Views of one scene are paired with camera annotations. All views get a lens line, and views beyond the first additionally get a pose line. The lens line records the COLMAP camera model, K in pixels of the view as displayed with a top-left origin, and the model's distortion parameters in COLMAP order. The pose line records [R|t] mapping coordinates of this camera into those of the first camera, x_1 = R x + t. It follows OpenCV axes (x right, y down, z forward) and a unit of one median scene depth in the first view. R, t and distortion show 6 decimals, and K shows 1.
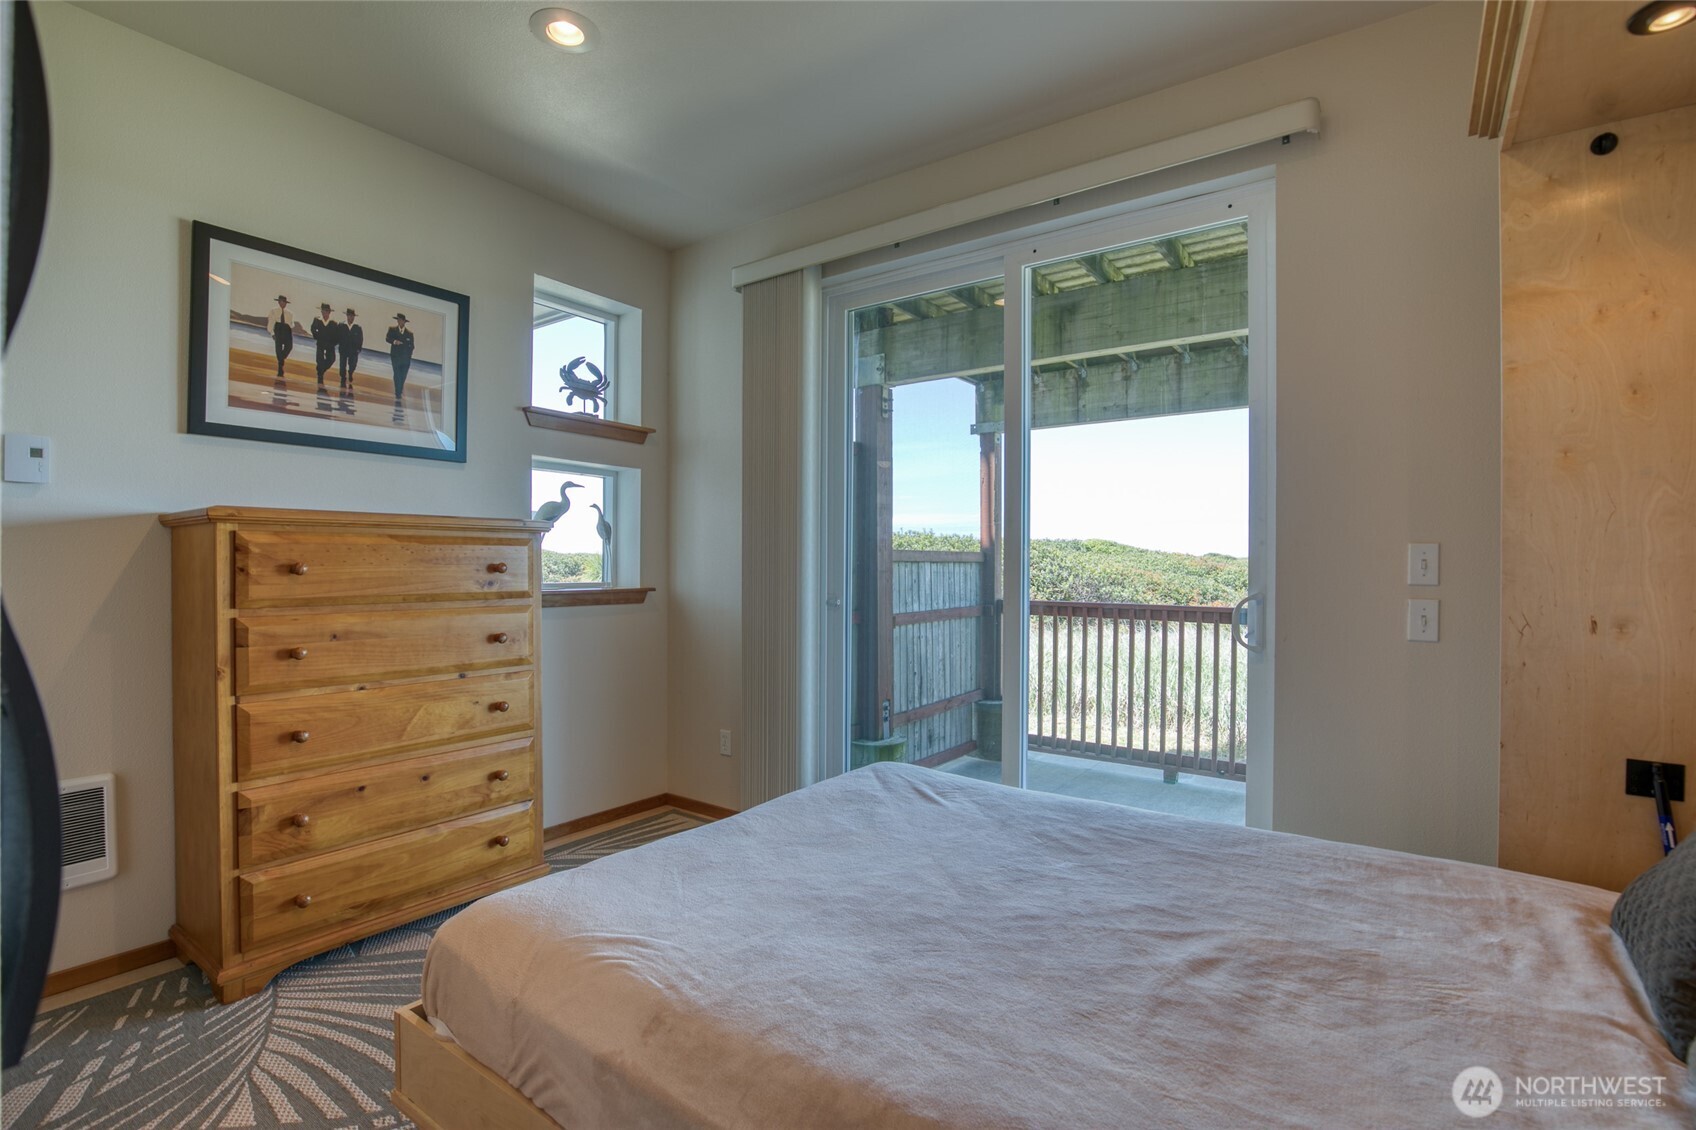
lens RADIAL K [[778.1, 0, 846.4], [0, 778.1, 566.0], [0, 0, 1]] dist [-0.035963, 0.008470]
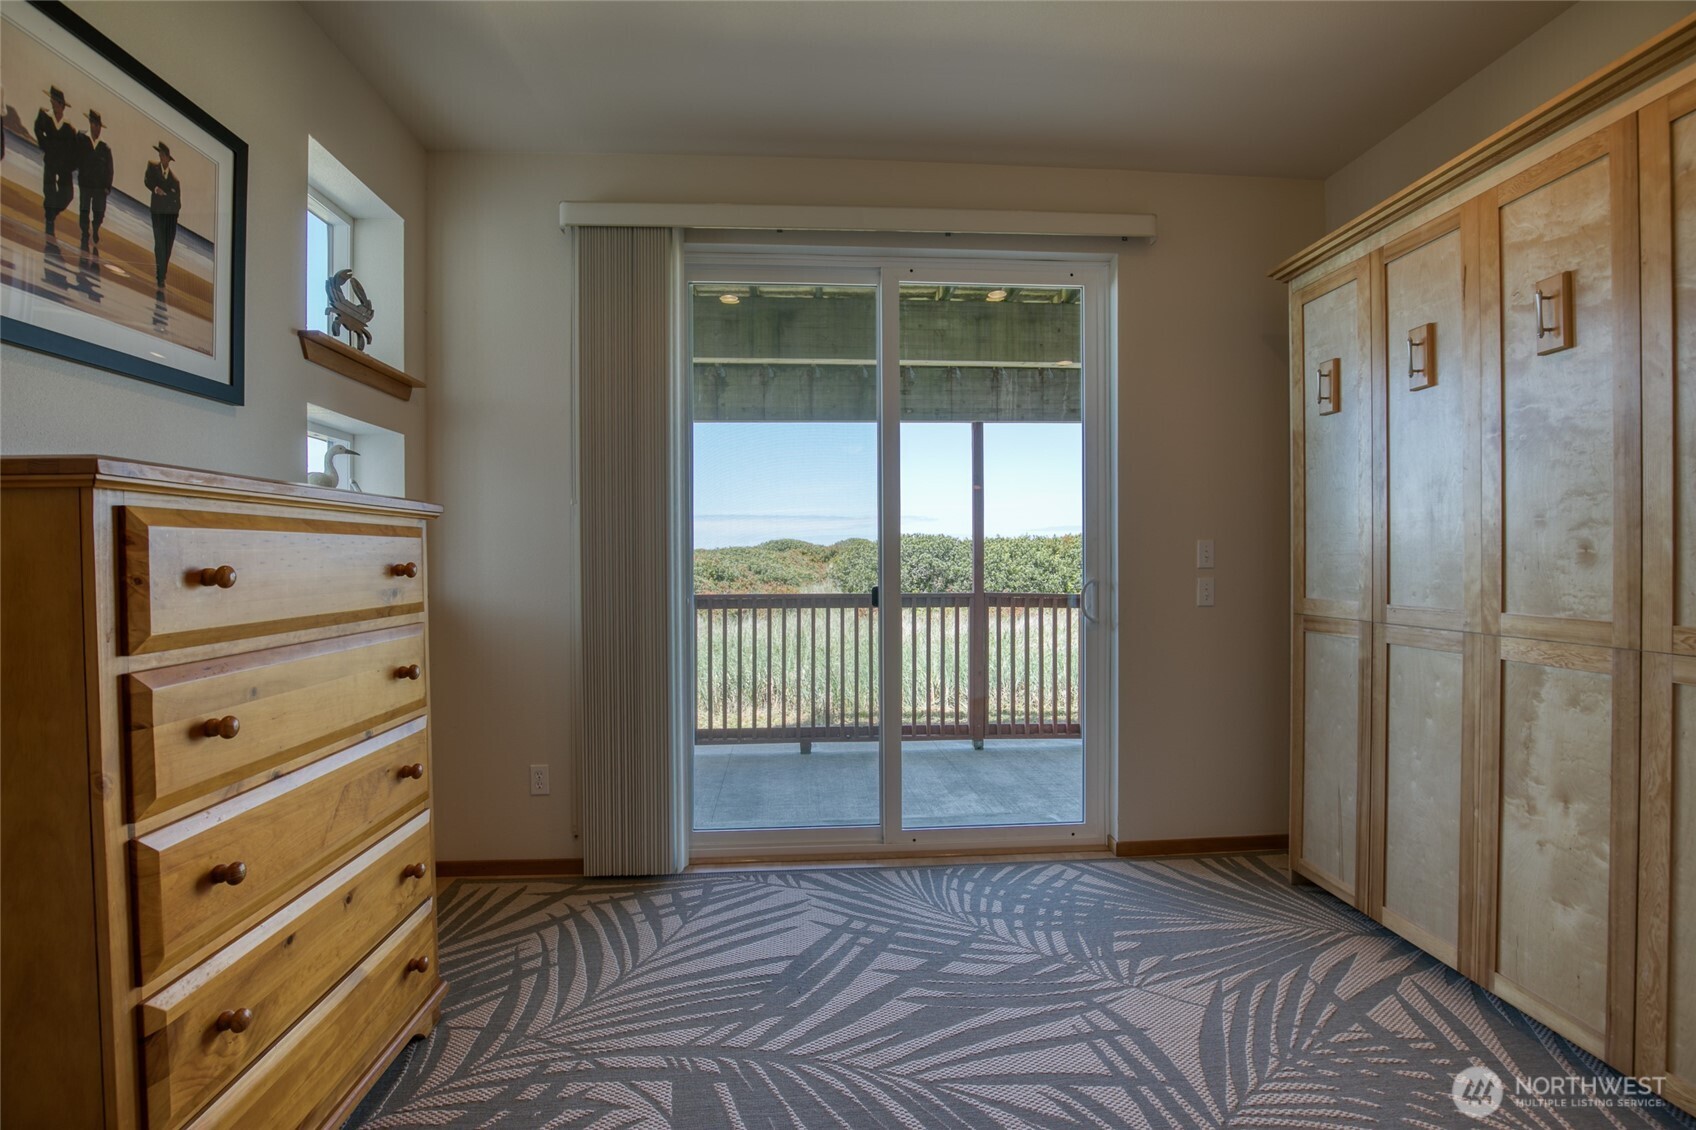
lens RADIAL K [[780.7, 0, 848.0], [0, 780.7, 565.0], [0, 0, 1]] dist [-0.034768, 0.007908]
pose [[0.775646, -0.015952, 0.630966, -0.547656], [0.011710, 0.999872, 0.010883, -0.004133], [-0.631059, -0.001052, 0.775734, 0.213417]]
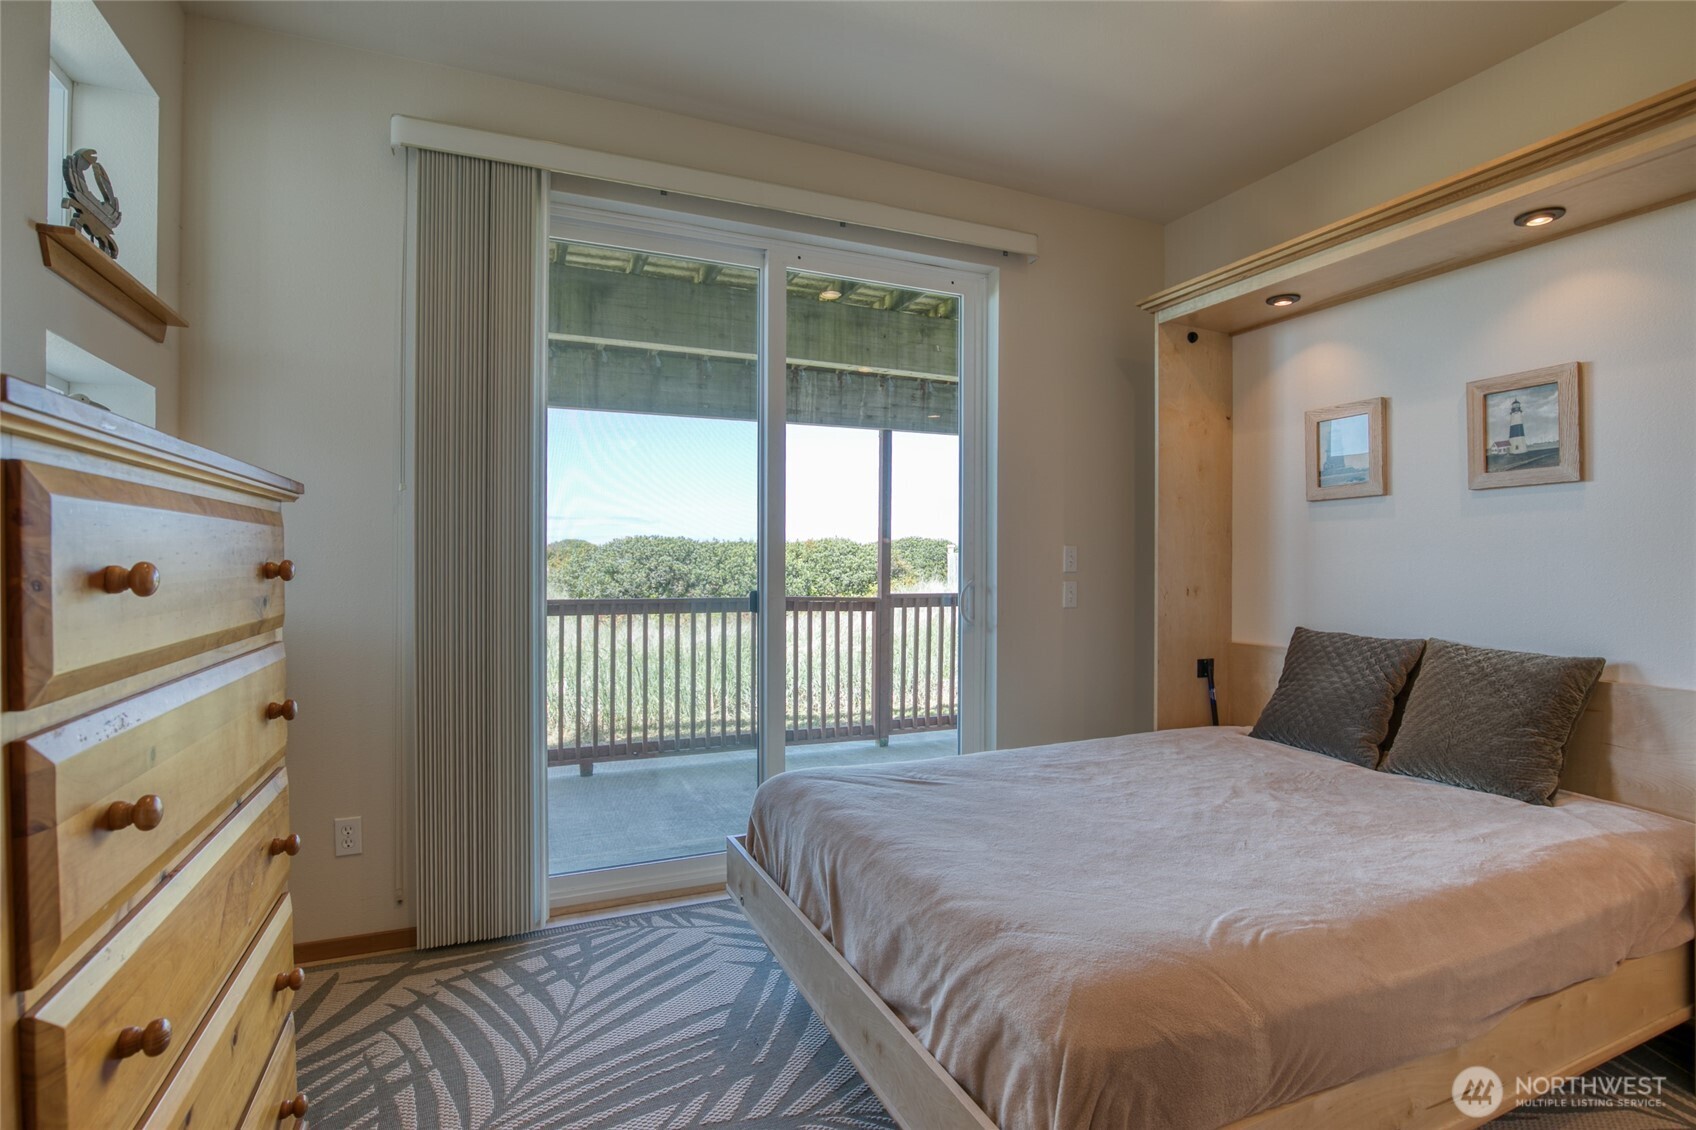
lens RADIAL K [[794.8, 0, 850.4], [0, 794.8, 565.8], [0, 0, 1]] dist [-0.033677, 0.007081]
pose [[0.517500, -0.009512, 0.855631, -0.655314], [0.002447, 0.999951, 0.009637, -0.003905], [-0.855680, -0.002893, 0.517497, 0.402859]]
